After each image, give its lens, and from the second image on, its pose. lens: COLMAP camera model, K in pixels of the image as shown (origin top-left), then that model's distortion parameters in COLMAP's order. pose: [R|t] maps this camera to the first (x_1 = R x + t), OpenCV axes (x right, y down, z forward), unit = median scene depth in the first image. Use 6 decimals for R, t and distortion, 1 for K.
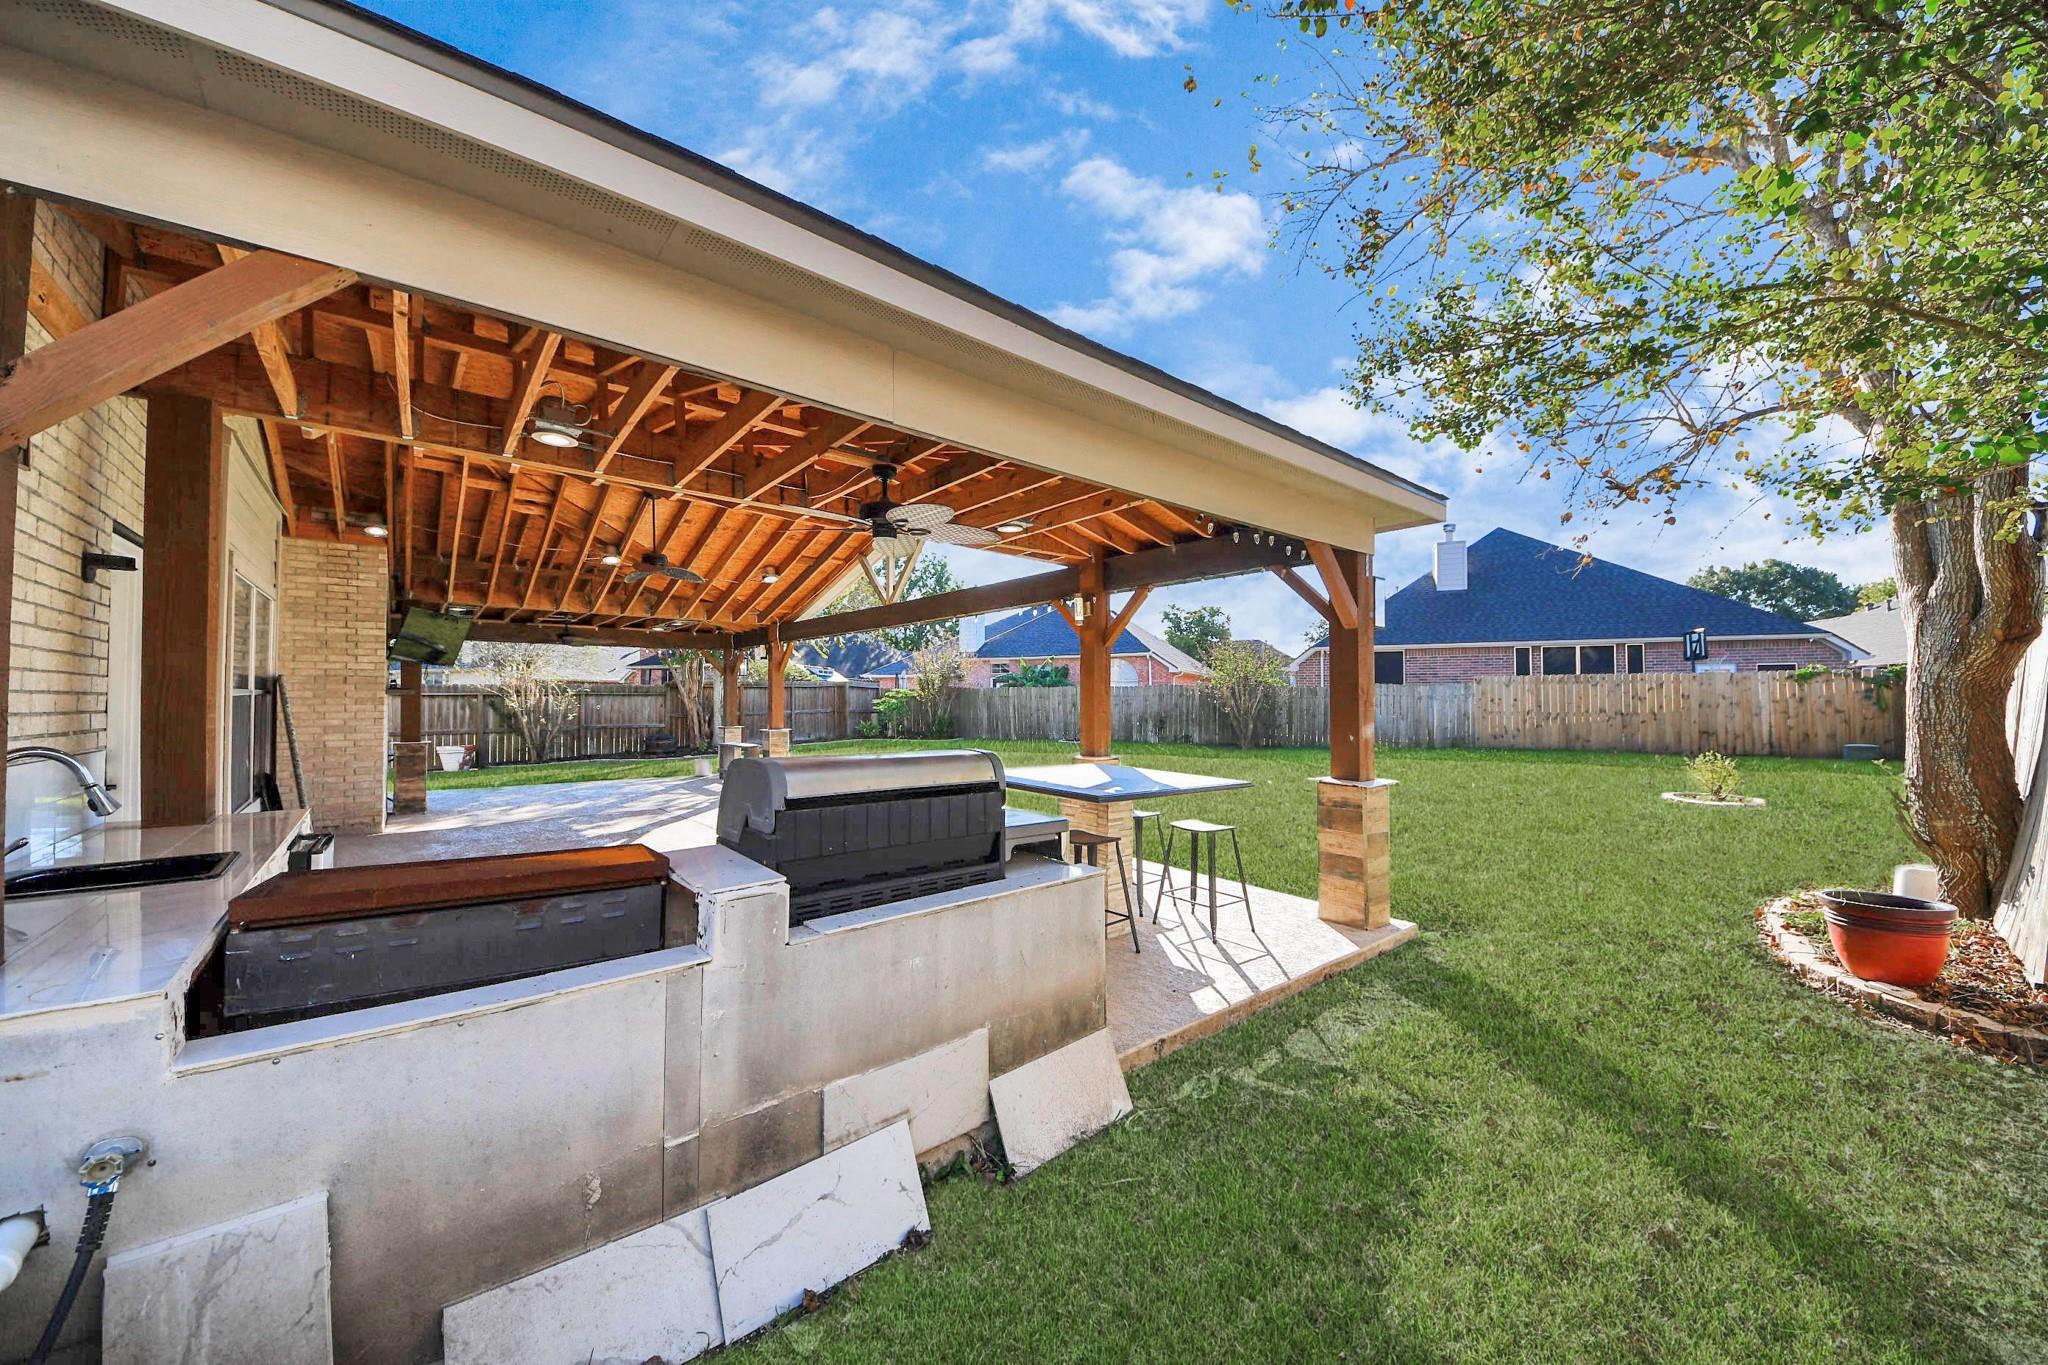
lens RADIAL K [[700.6, 0, 1024.0], [0, 700.6, 682.5], [0, 0, 1]] dist [0.009740, 0.000019]
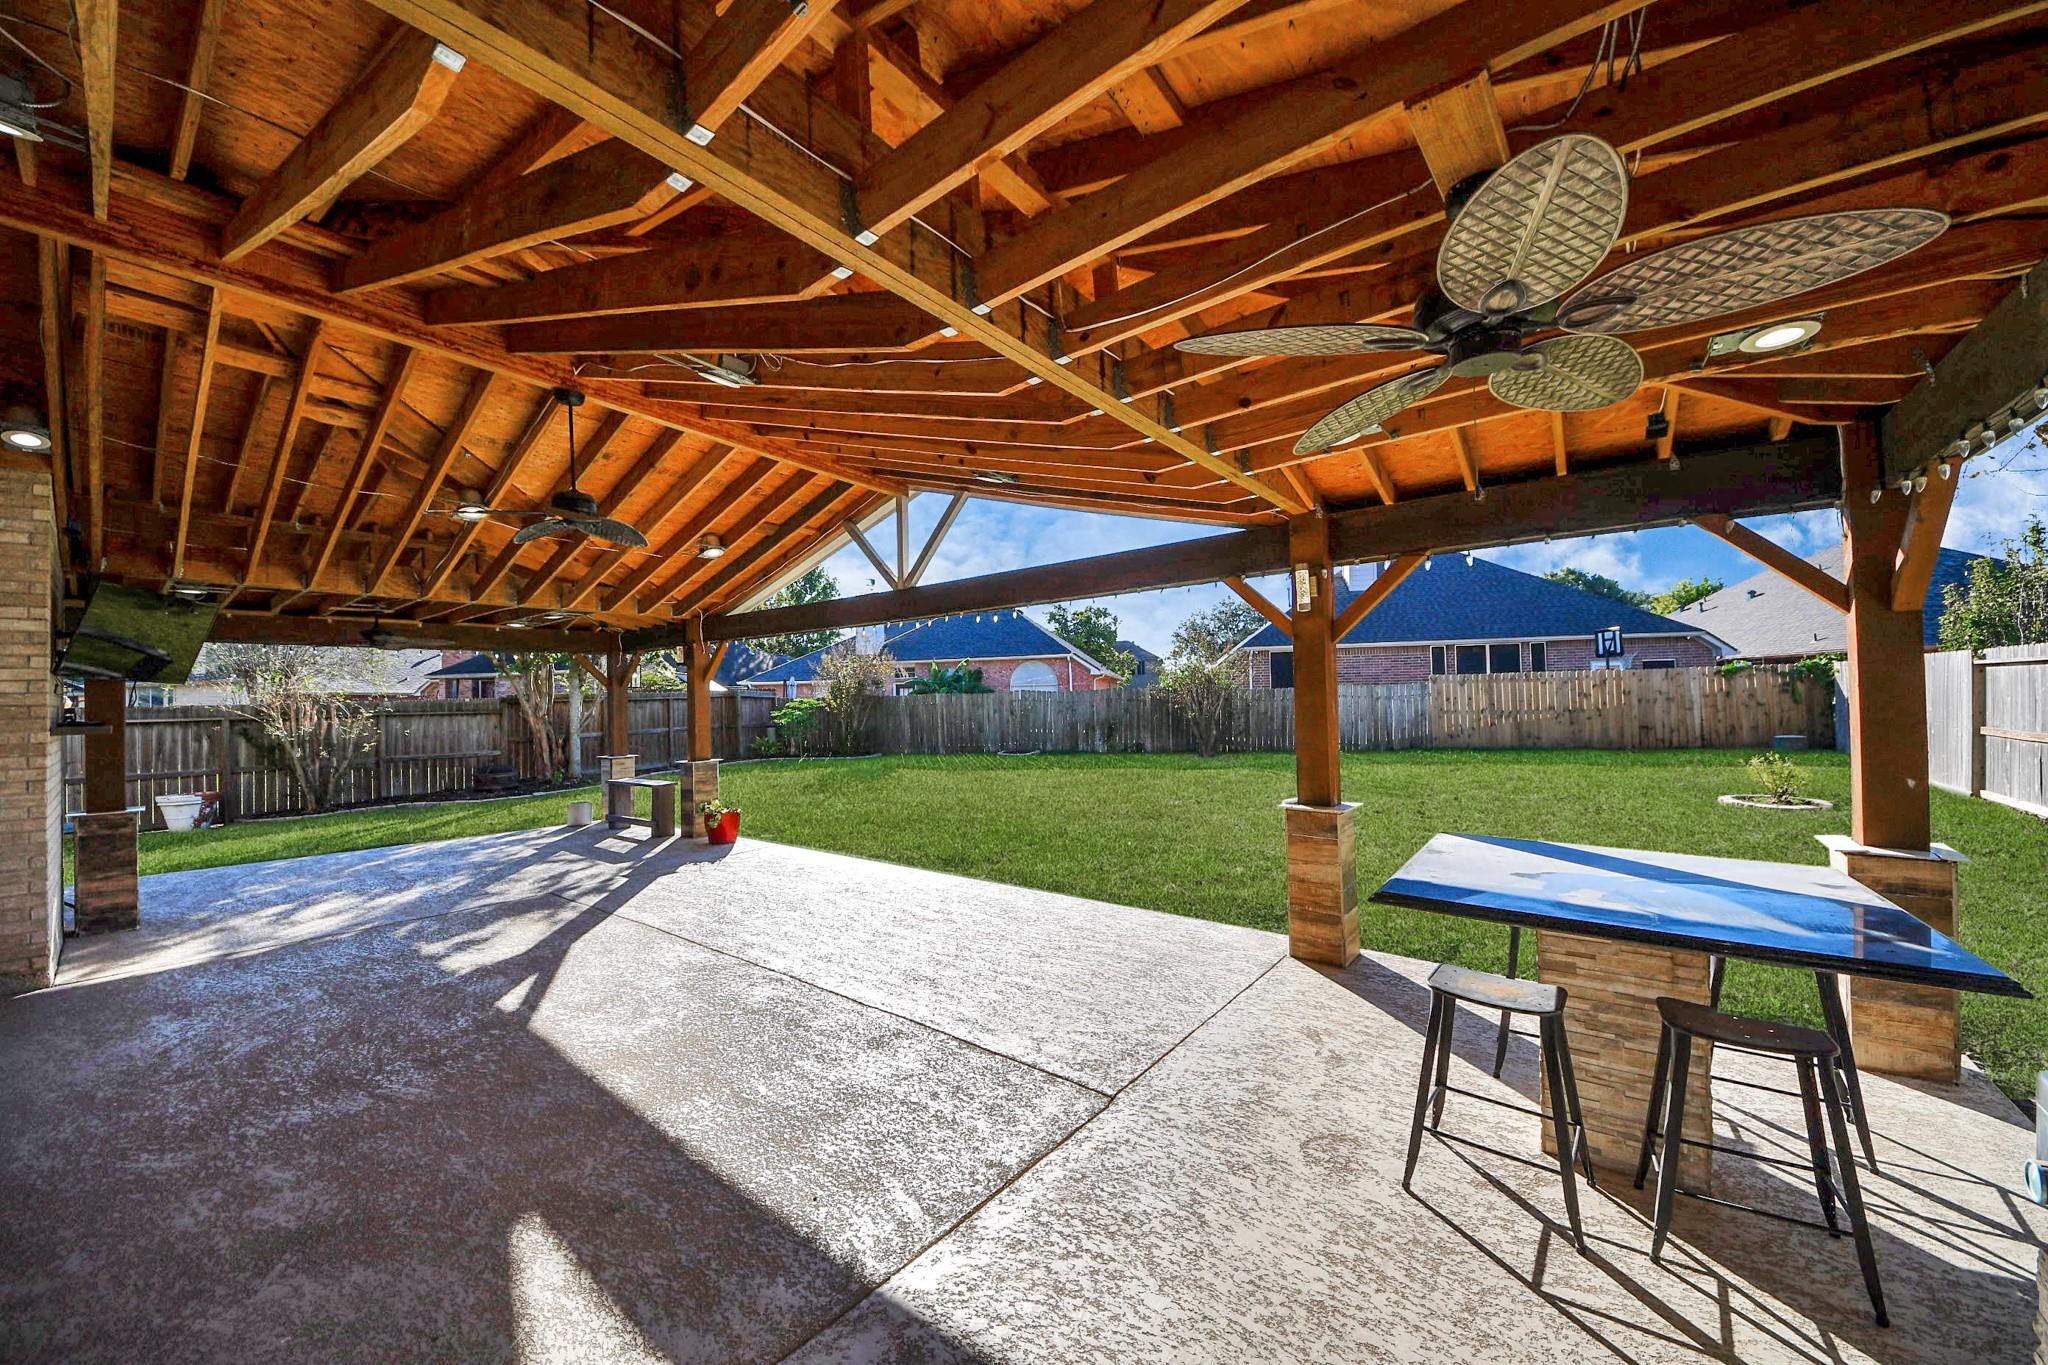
lens RADIAL K [[723.2, 0, 1039.4], [0, 723.2, 682.6], [0, 0, 1]] dist [0.000330, -0.005685]
pose [[0.980481, -0.014996, 0.196041, -0.142907], [0.015843, 0.999871, -0.002753, -0.007065], [-0.195975, 0.005805, 0.980592, 0.172770]]
